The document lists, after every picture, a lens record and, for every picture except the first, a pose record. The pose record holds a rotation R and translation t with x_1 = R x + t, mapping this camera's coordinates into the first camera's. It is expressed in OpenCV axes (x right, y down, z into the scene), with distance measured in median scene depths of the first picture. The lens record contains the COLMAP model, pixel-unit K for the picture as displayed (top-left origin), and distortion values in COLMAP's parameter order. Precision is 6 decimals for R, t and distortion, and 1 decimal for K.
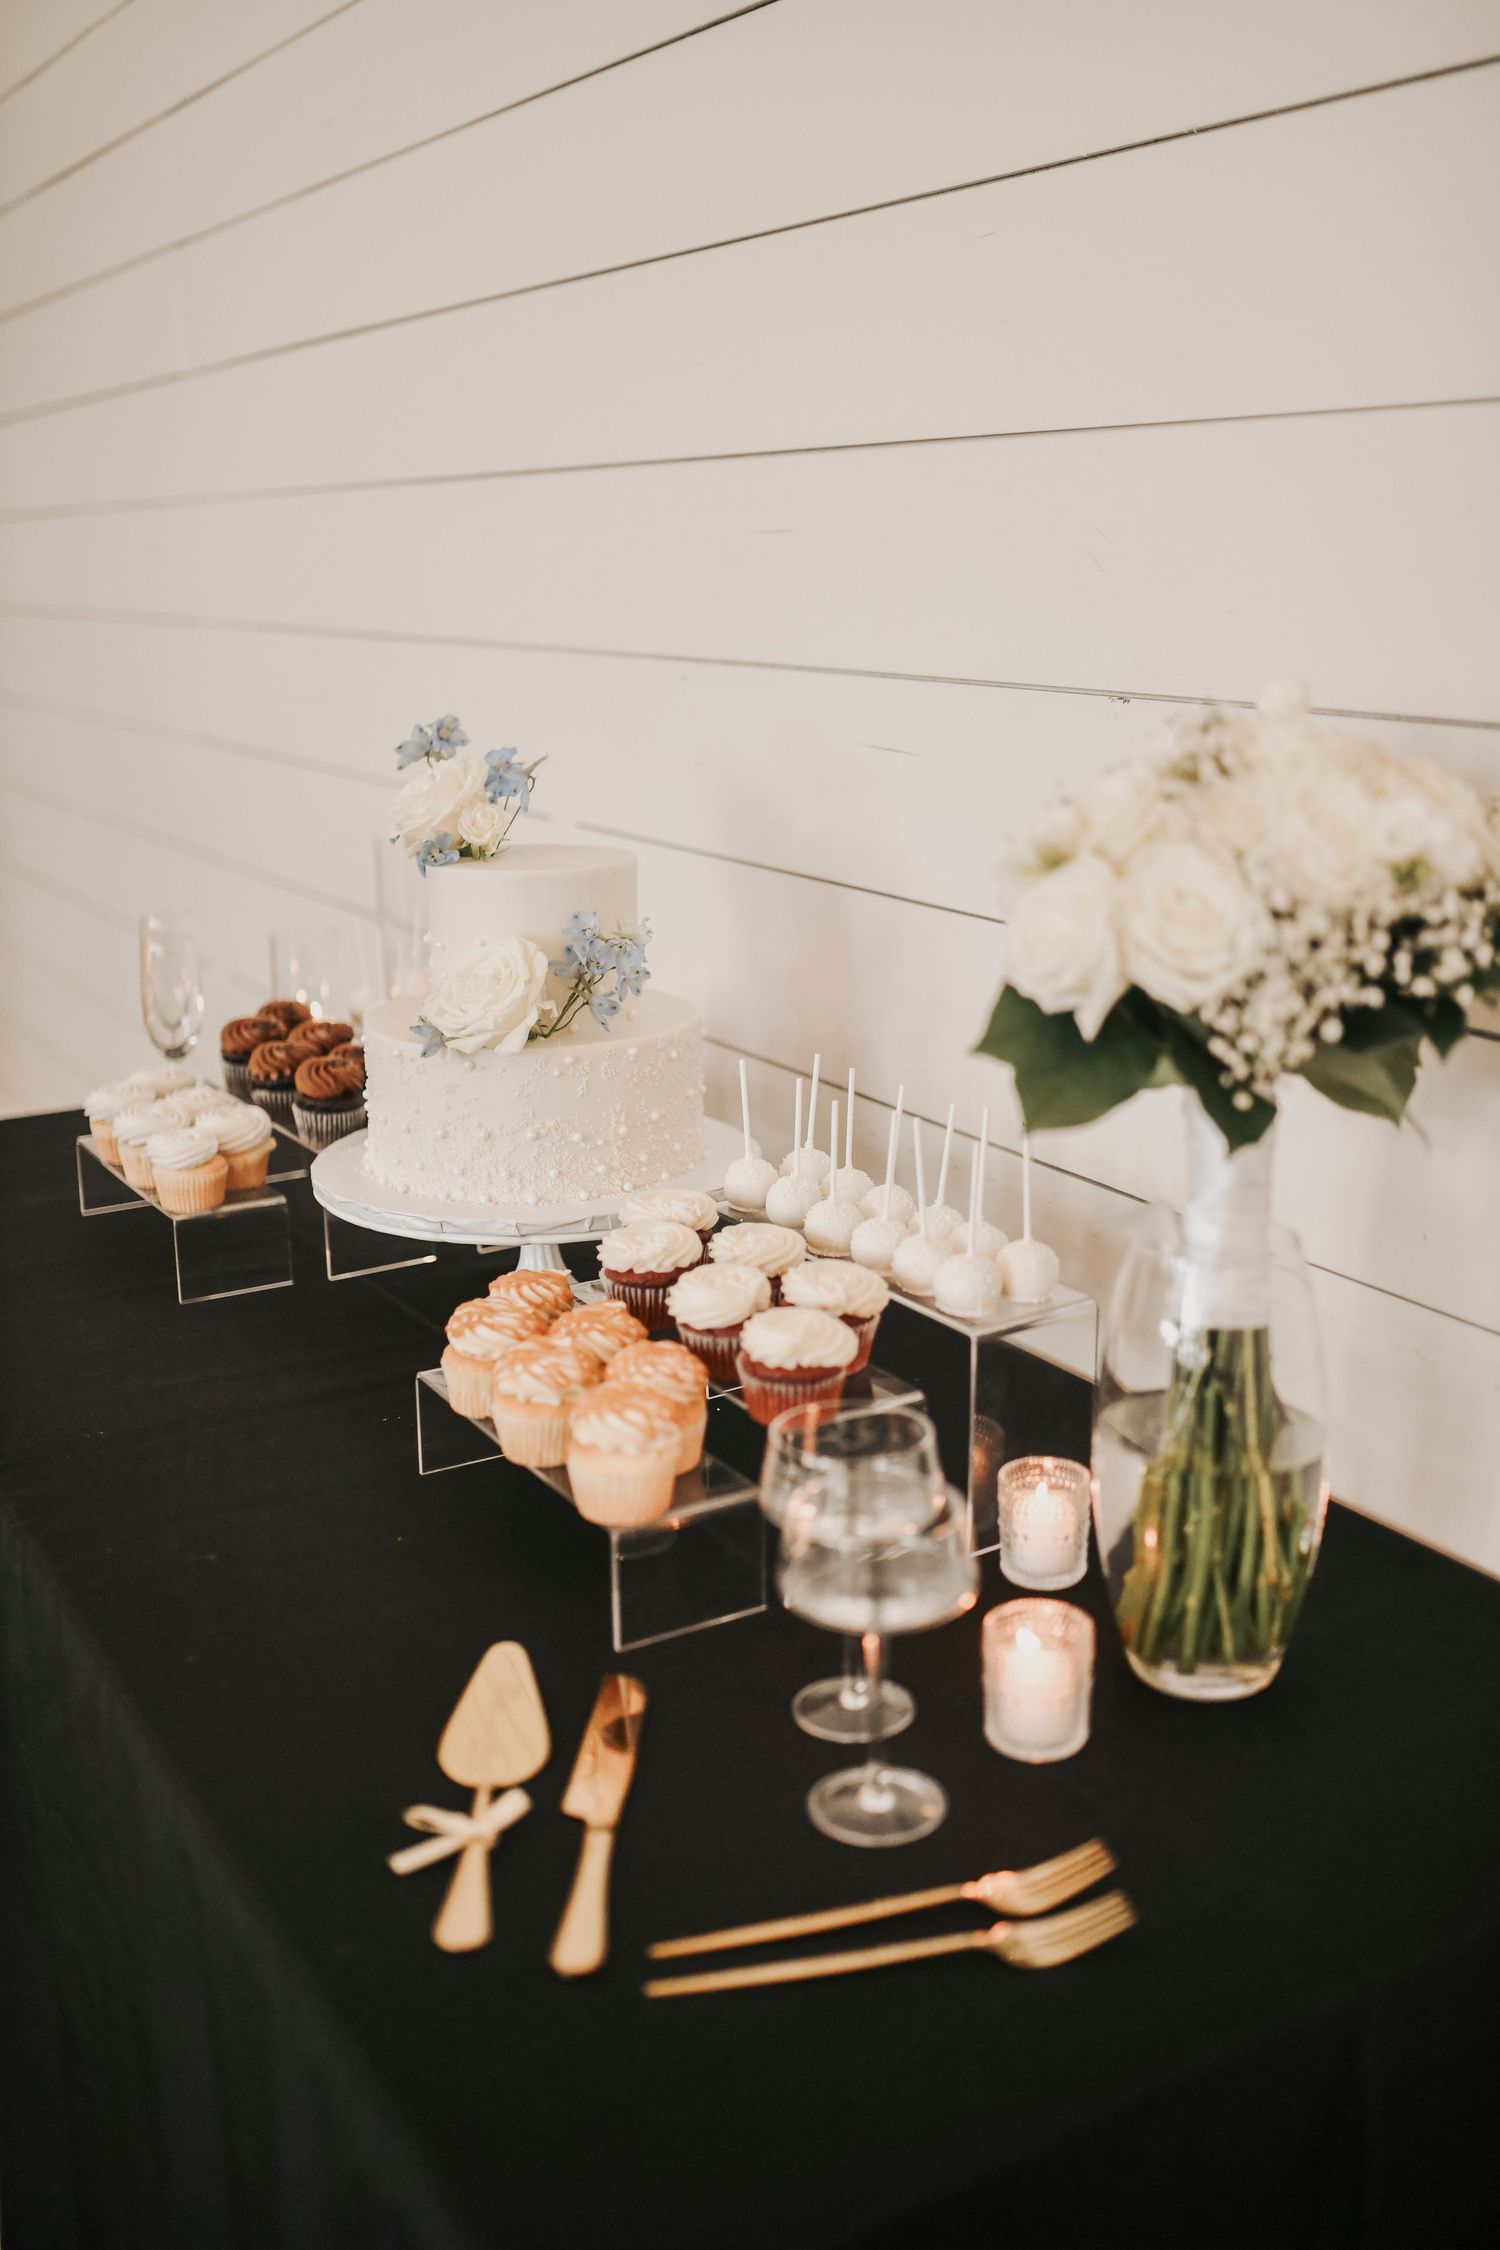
lens RADIAL K [[2228.3, 0, 750.0], [0, 2228.3, 1125.0], [0, 0, 1]] dist [-0.007763, -0.008328]
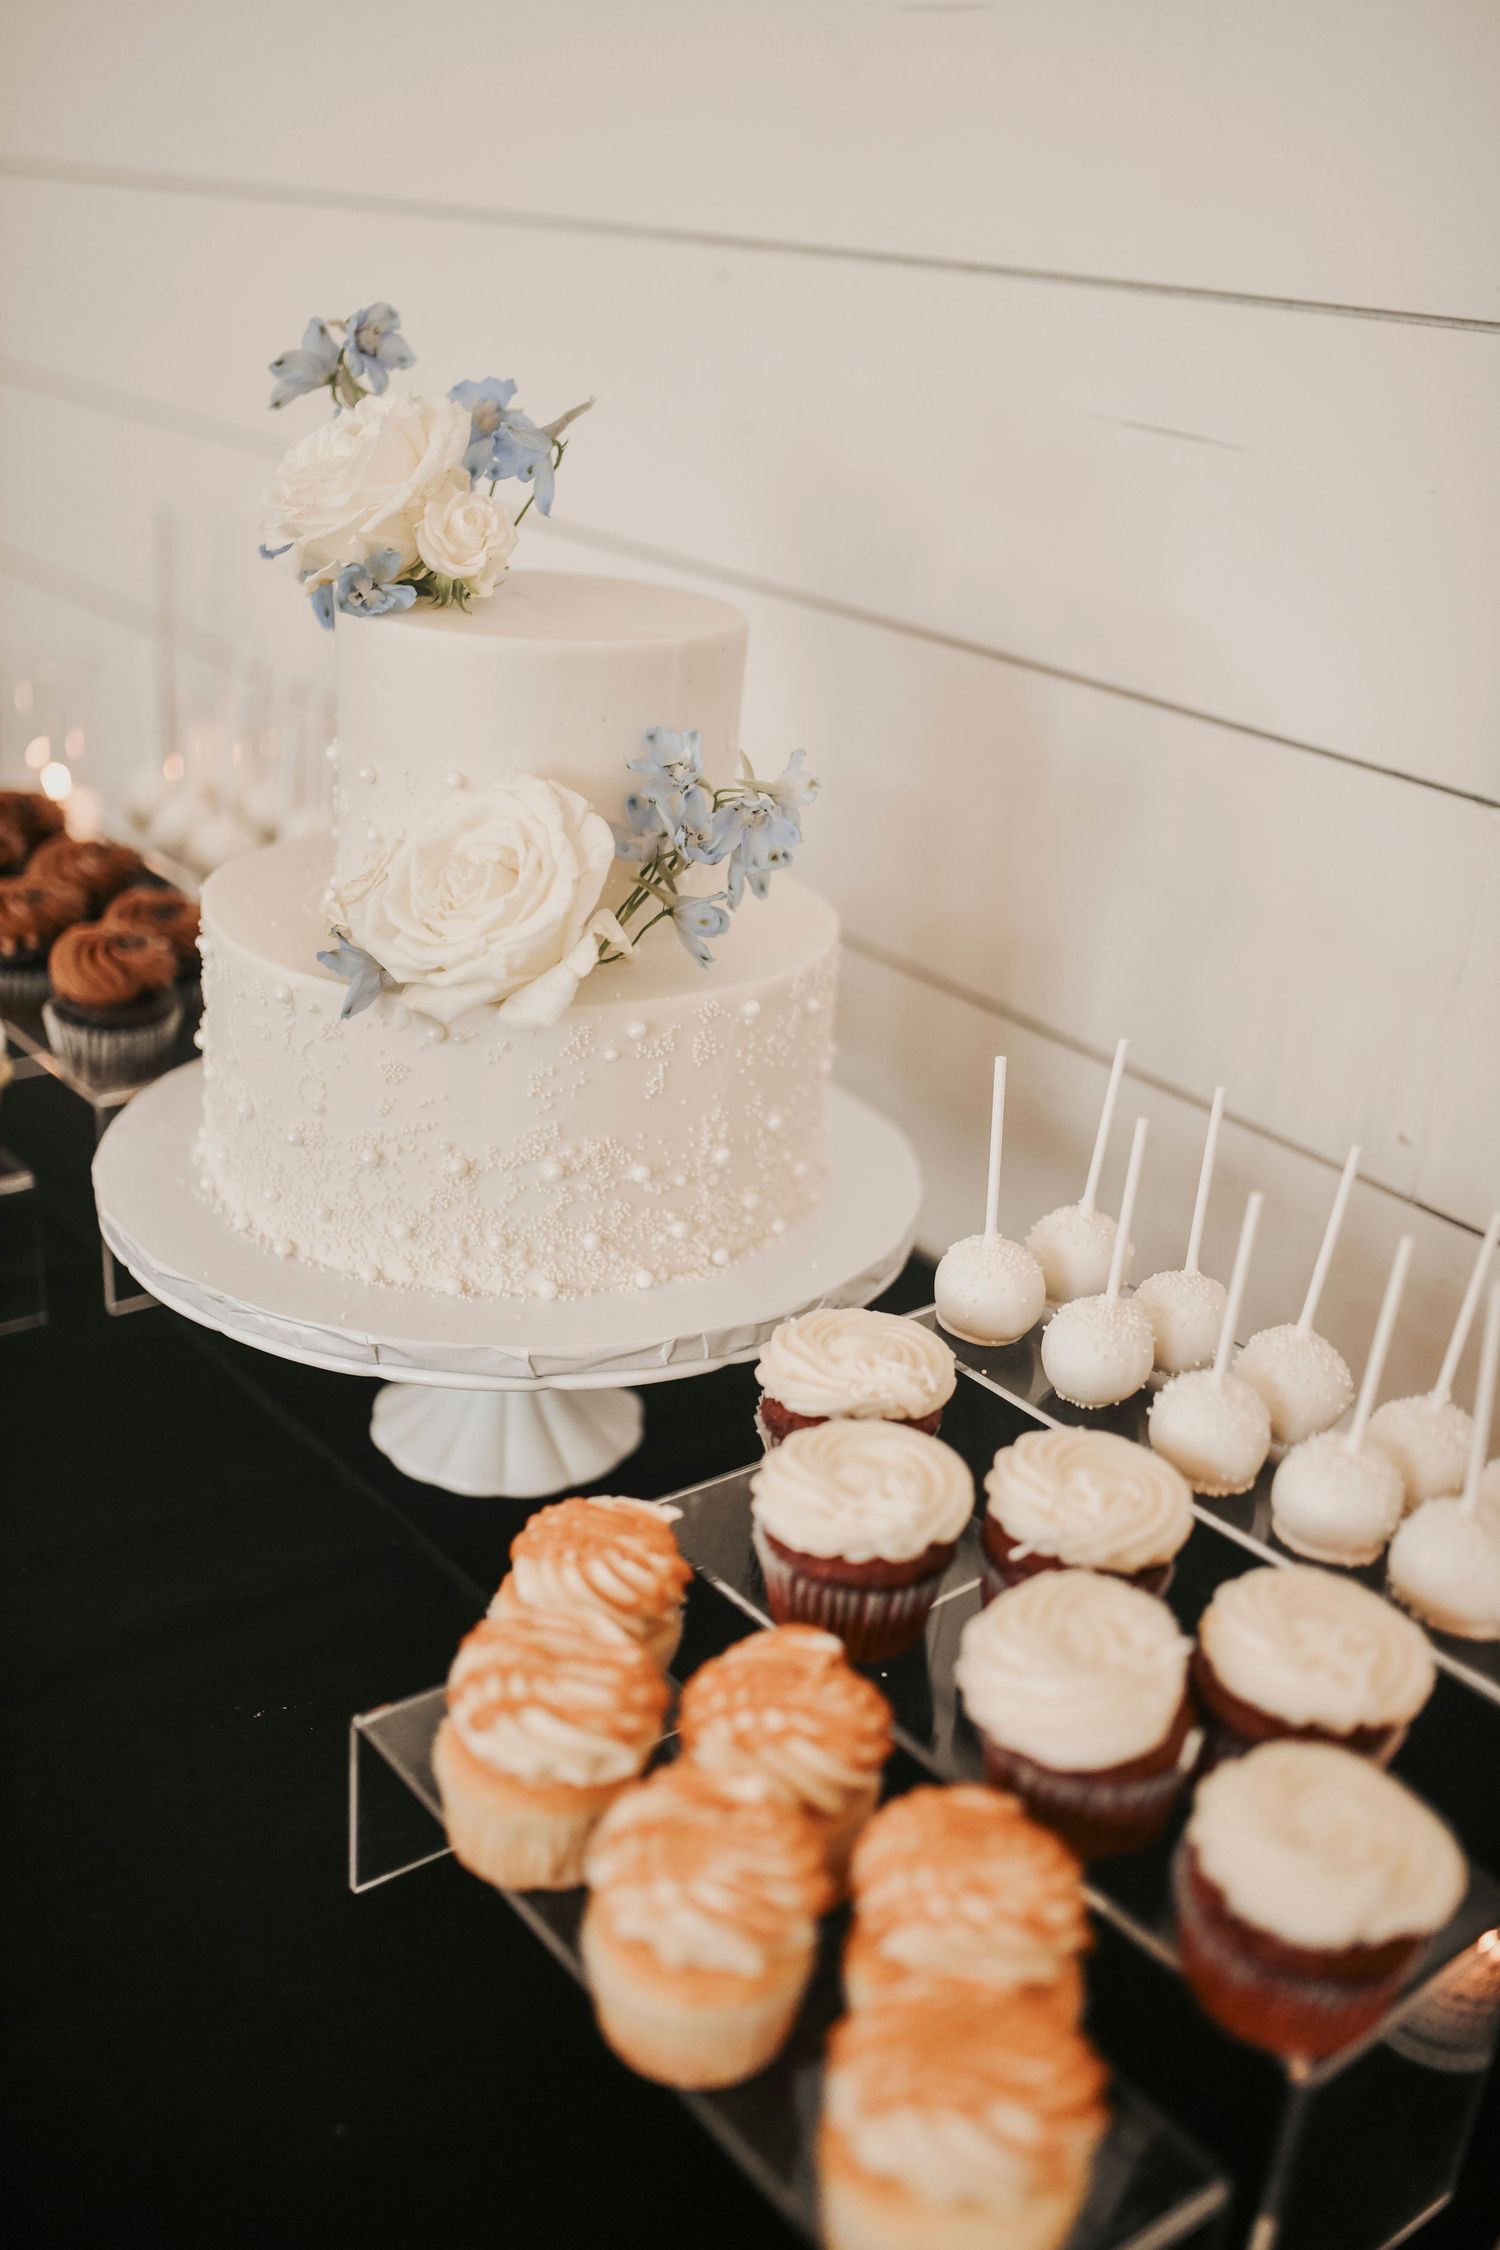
lens RADIAL K [[2228.3, 0, 750.0], [0, 2228.3, 1125.0], [0, 0, 1]] dist [-0.007763, -0.008328]
pose [[0.990224, 0.026454, 0.136953, -0.121432], [-0.046294, 0.988526, 0.143780, -0.079595], [-0.131578, -0.148715, 0.980087, 0.486906]]
